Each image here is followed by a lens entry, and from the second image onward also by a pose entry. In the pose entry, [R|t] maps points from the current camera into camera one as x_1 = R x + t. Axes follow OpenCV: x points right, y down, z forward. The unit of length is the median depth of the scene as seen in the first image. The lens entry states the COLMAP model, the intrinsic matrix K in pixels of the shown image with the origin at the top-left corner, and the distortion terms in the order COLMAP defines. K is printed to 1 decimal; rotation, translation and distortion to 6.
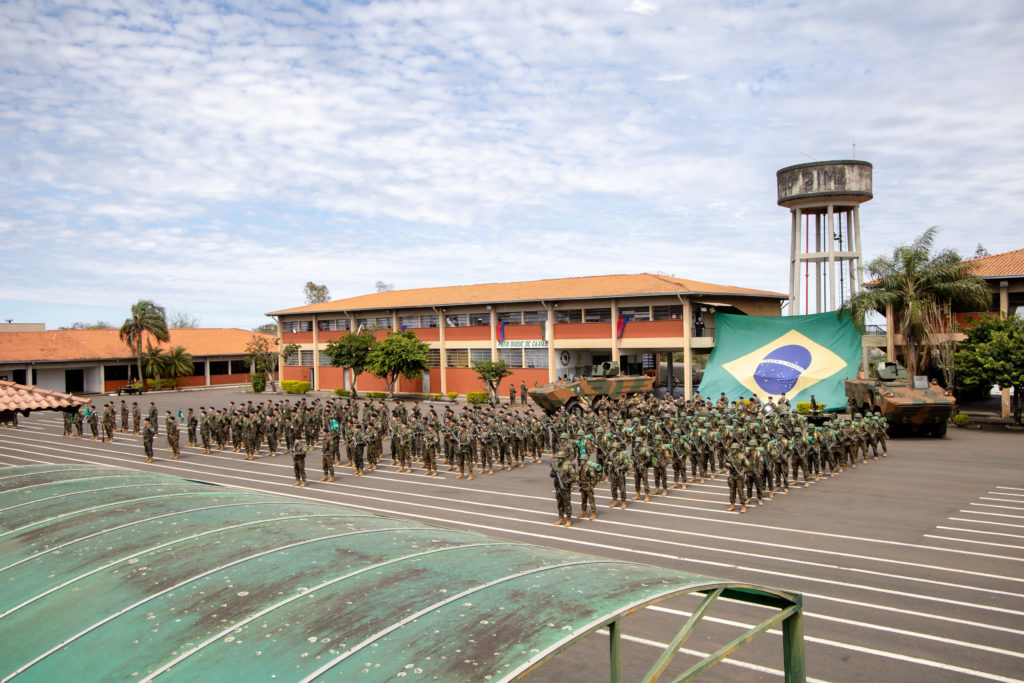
lens RADIAL K [[883.6, 0, 512.0], [0, 883.6, 341.5], [0, 0, 1]] dist [-0.003931, 0.003727]
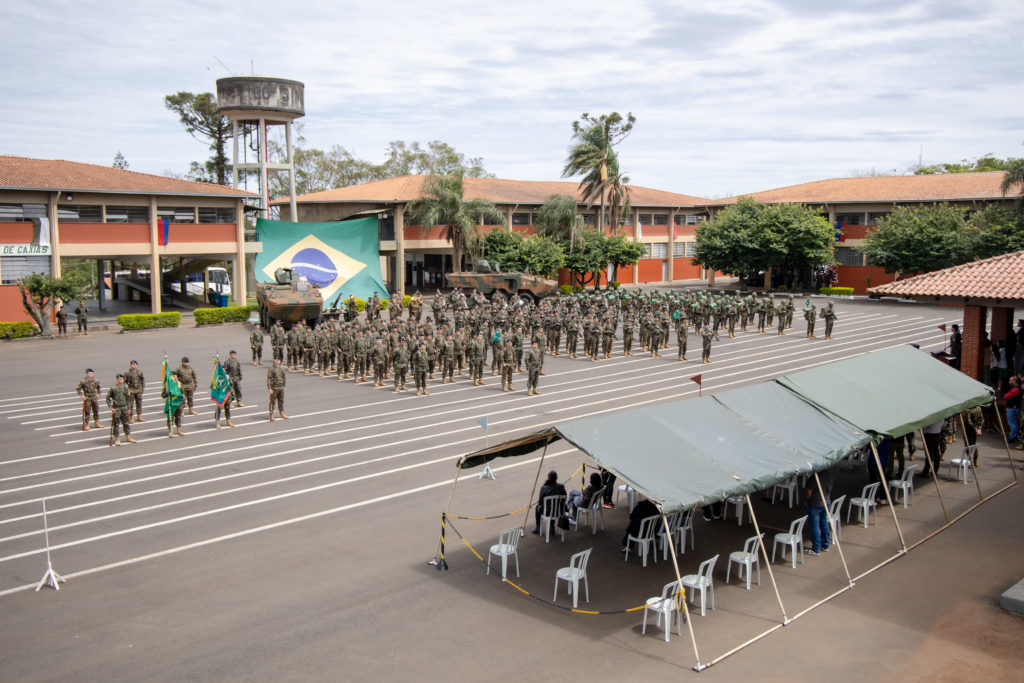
lens RADIAL K [[987.7, 0, 512.0], [0, 987.7, 341.5], [0, 0, 1]] dist [0.006490, 0.322128]
pose [[0.080522, -0.096419, 0.992078, -0.841874], [0.008255, 0.995341, 0.096066, 0.001658], [-0.996719, 0.000454, 0.080943, 0.606189]]
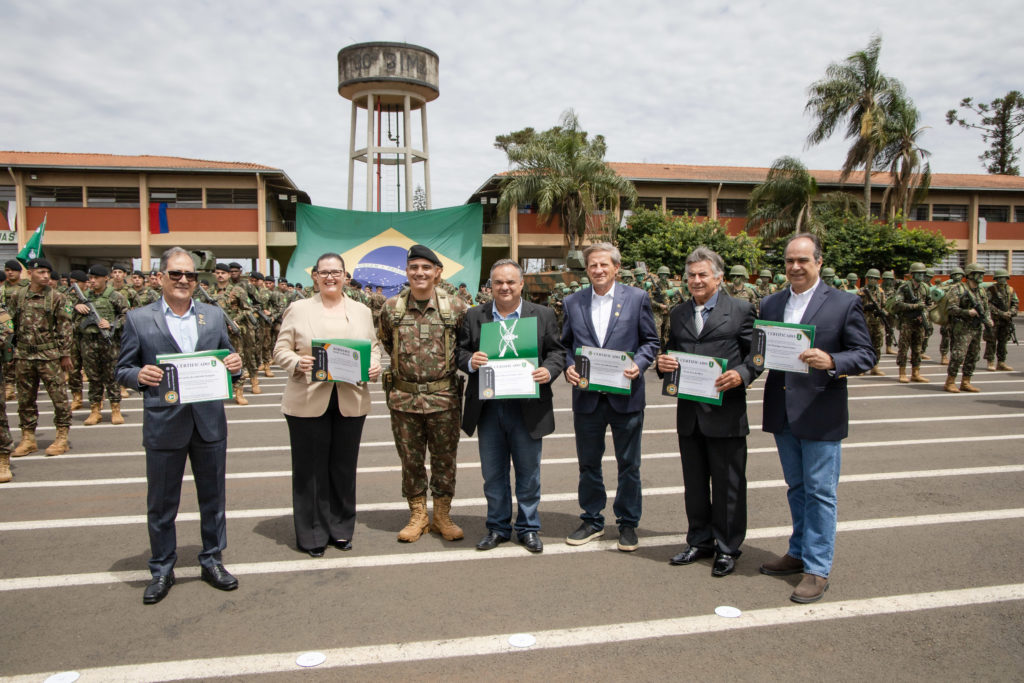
lens RADIAL K [[754.3, 0, 512.0], [0, 754.3, 341.5], [0, 0, 1]] dist [-0.052673, 0.055457]
pose [[0.647841, -0.032453, 0.761084, -0.156189], [-0.003805, 0.998942, 0.045835, 0.058405], [-0.761766, -0.032590, 0.647032, 0.403968]]
